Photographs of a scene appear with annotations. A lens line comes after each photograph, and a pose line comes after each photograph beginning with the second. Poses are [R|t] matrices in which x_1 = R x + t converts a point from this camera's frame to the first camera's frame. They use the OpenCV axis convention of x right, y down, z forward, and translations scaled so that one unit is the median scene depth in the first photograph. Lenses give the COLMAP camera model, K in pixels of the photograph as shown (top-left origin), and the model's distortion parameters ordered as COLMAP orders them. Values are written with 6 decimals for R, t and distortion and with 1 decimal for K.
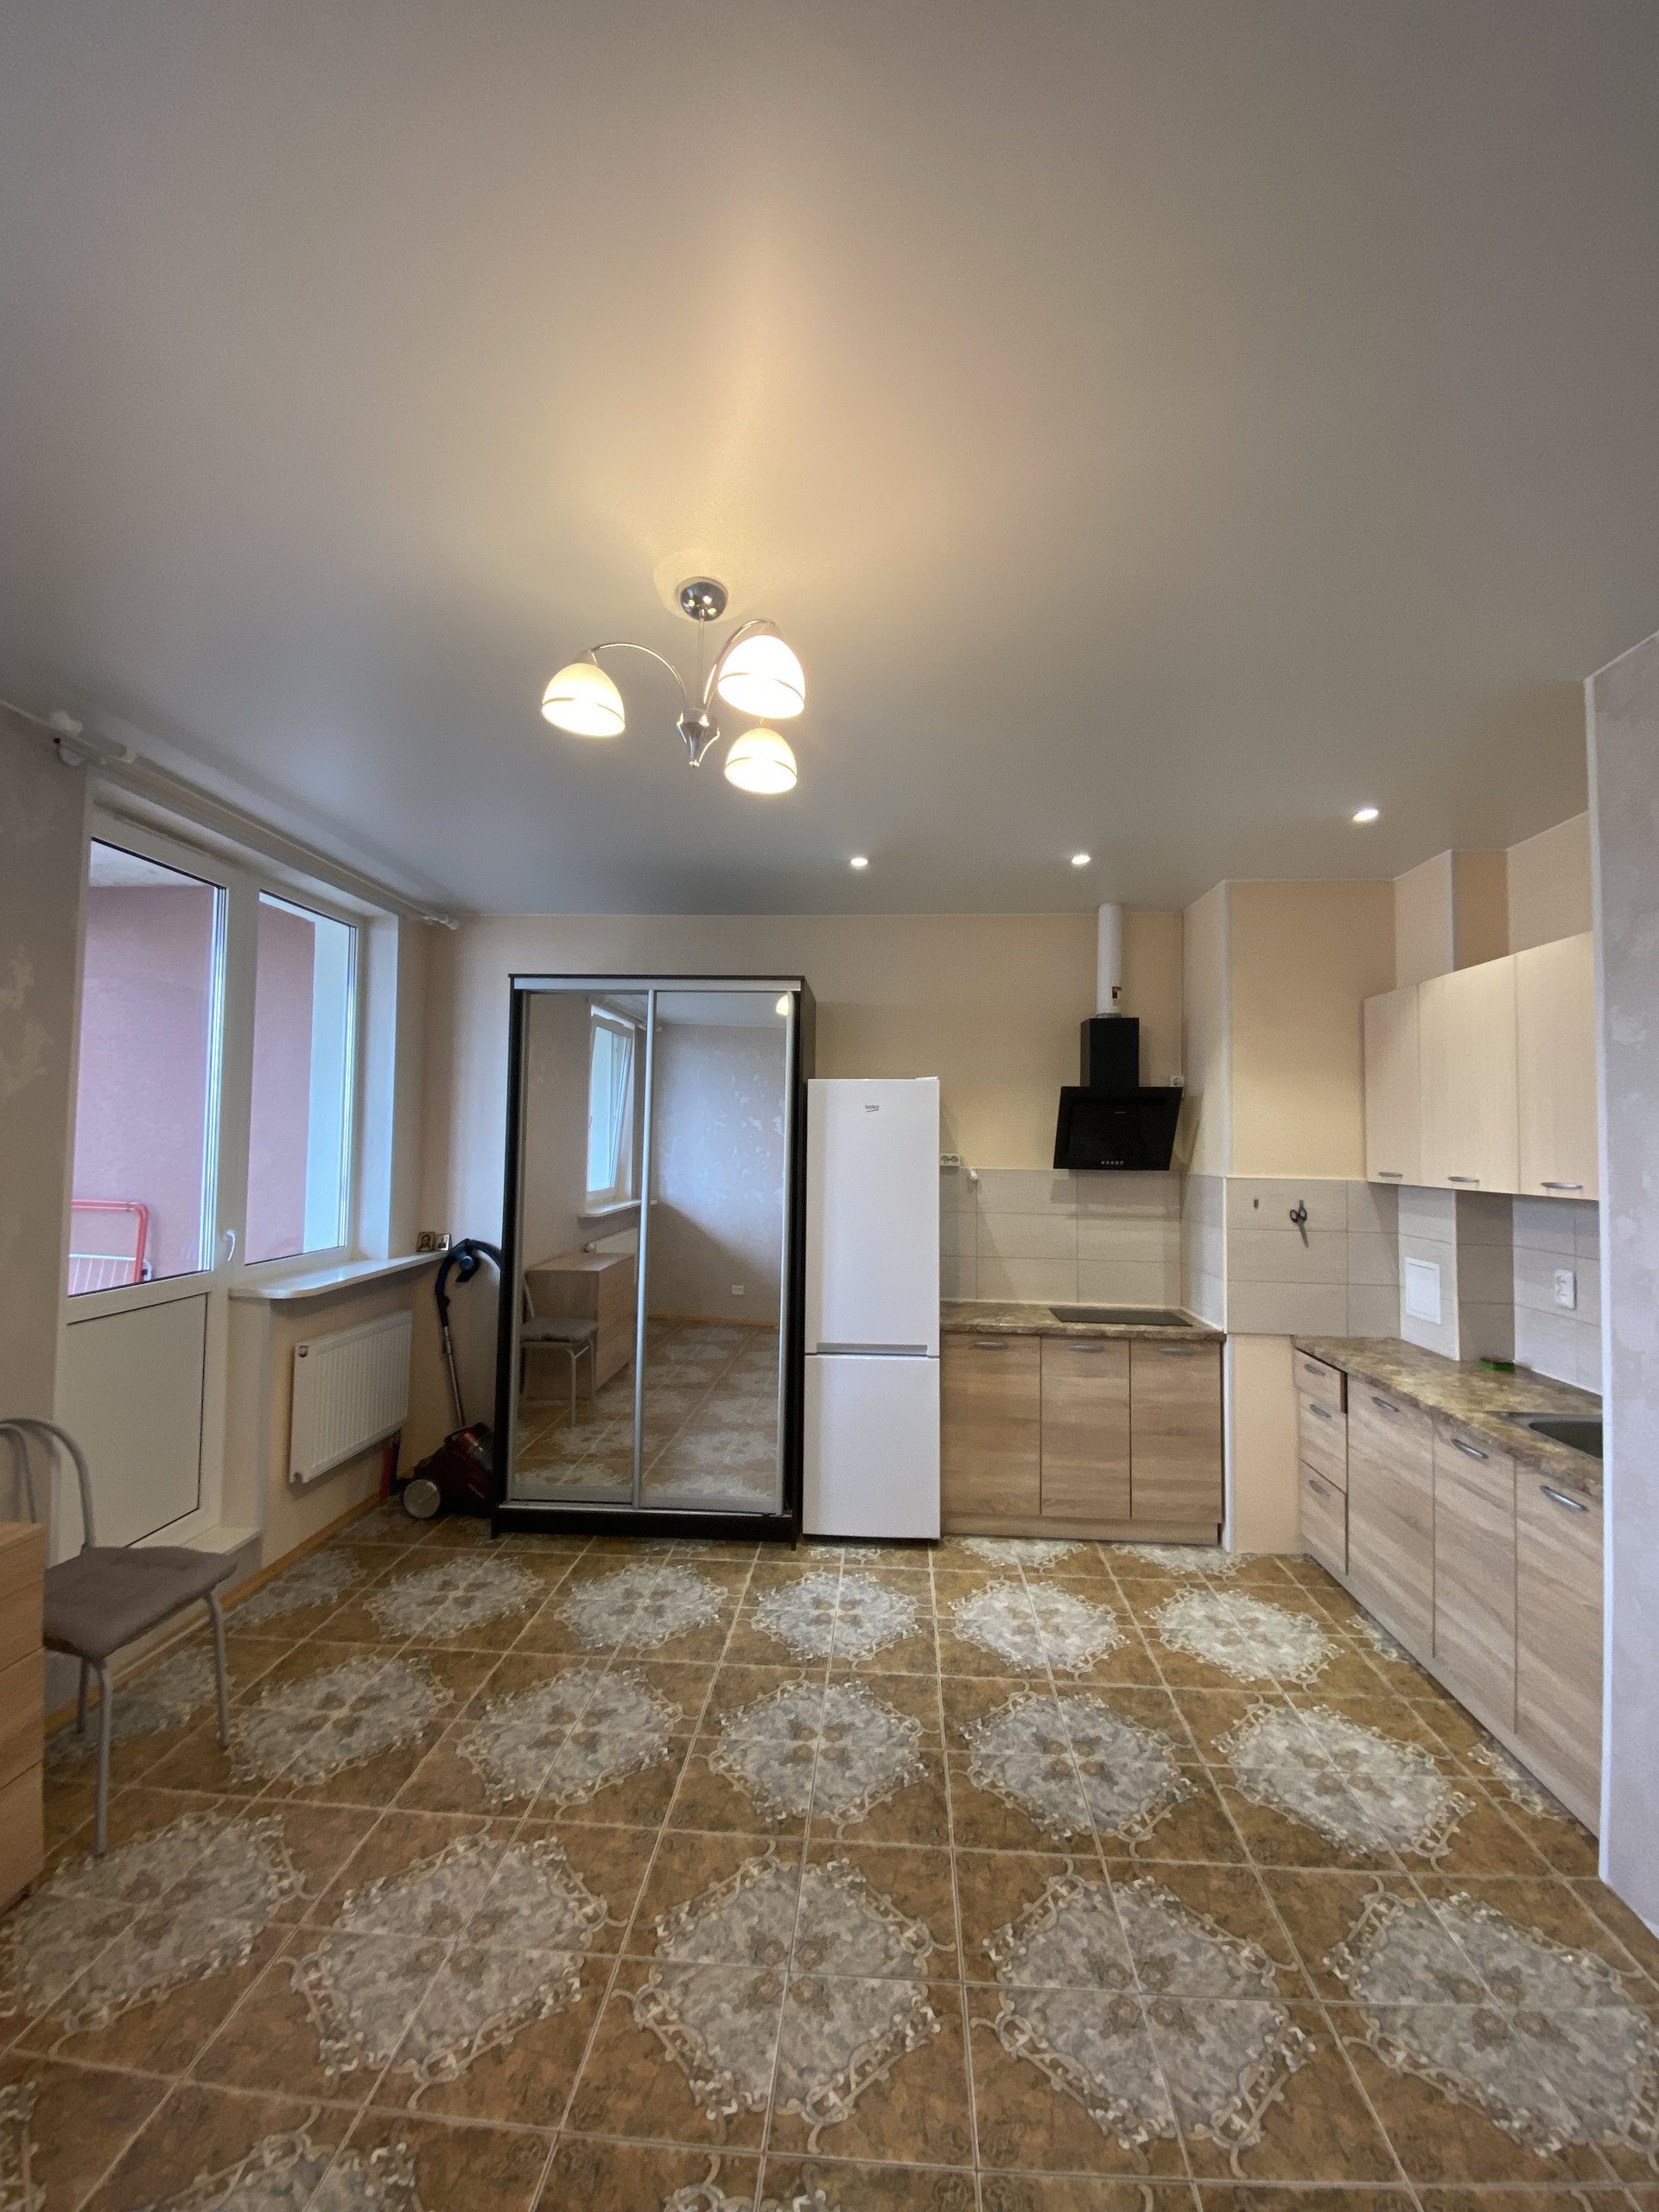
lens RADIAL K [[902.5, 0, 829.0], [0, 902.5, 1094.9], [0, 0, 1]] dist [0.002299, -0.013398]
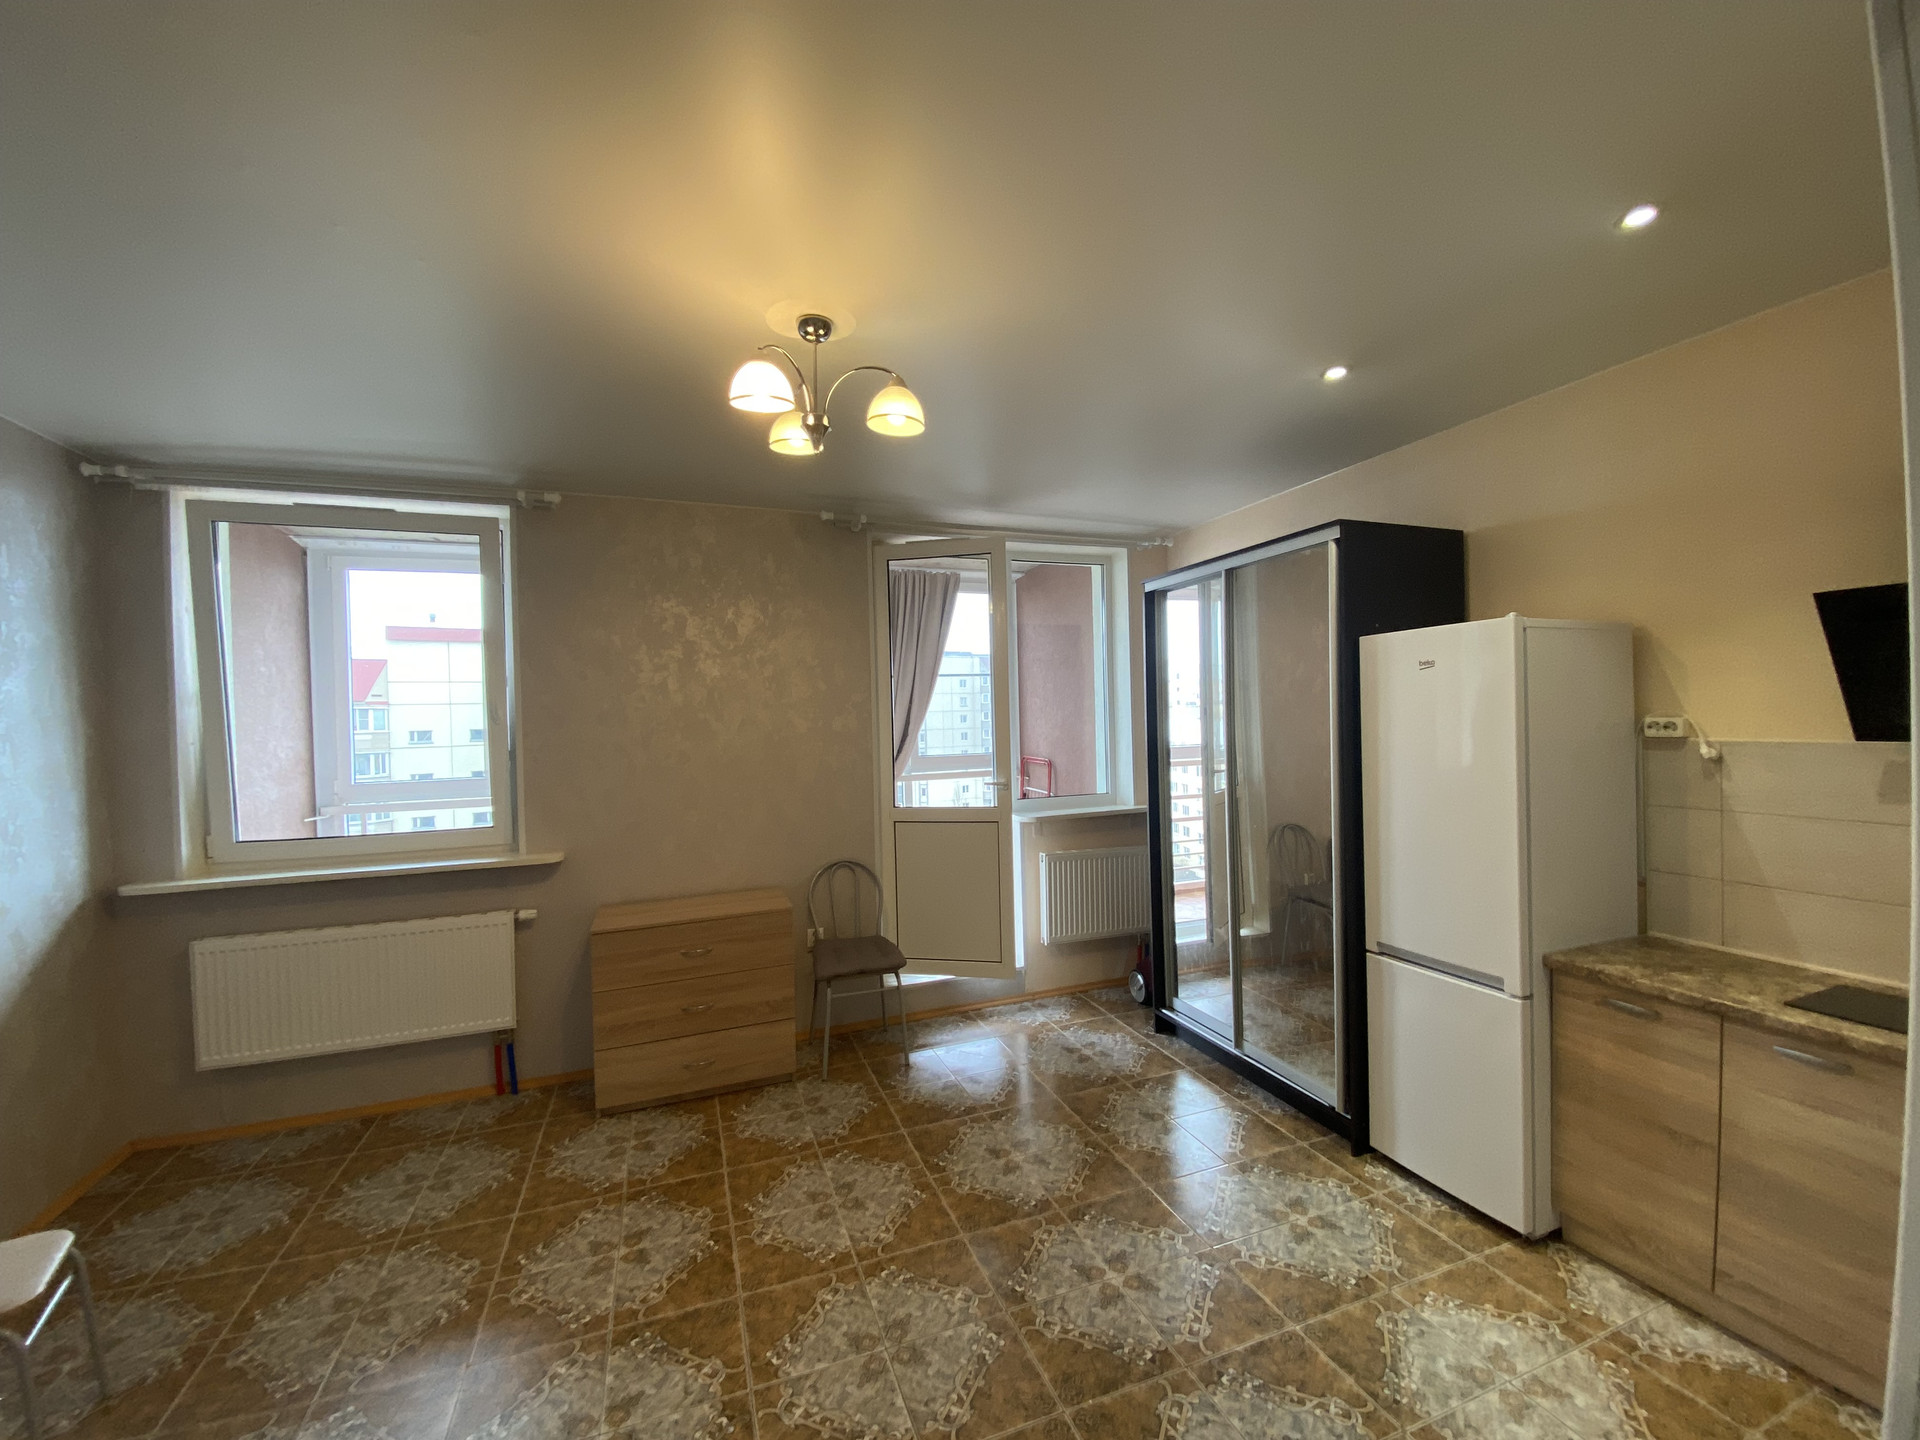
lens RADIAL K [[783.4, 0, 960.0], [0, 783.4, 720.0], [0, 0, 1]] dist [0.002299, -0.013398]
pose [[0.414097, -0.012957, -0.910140, 0.513787], [0.071941, 0.997237, 0.018535, 0.017978], [0.907385, -0.073151, 0.413885, 0.332839]]
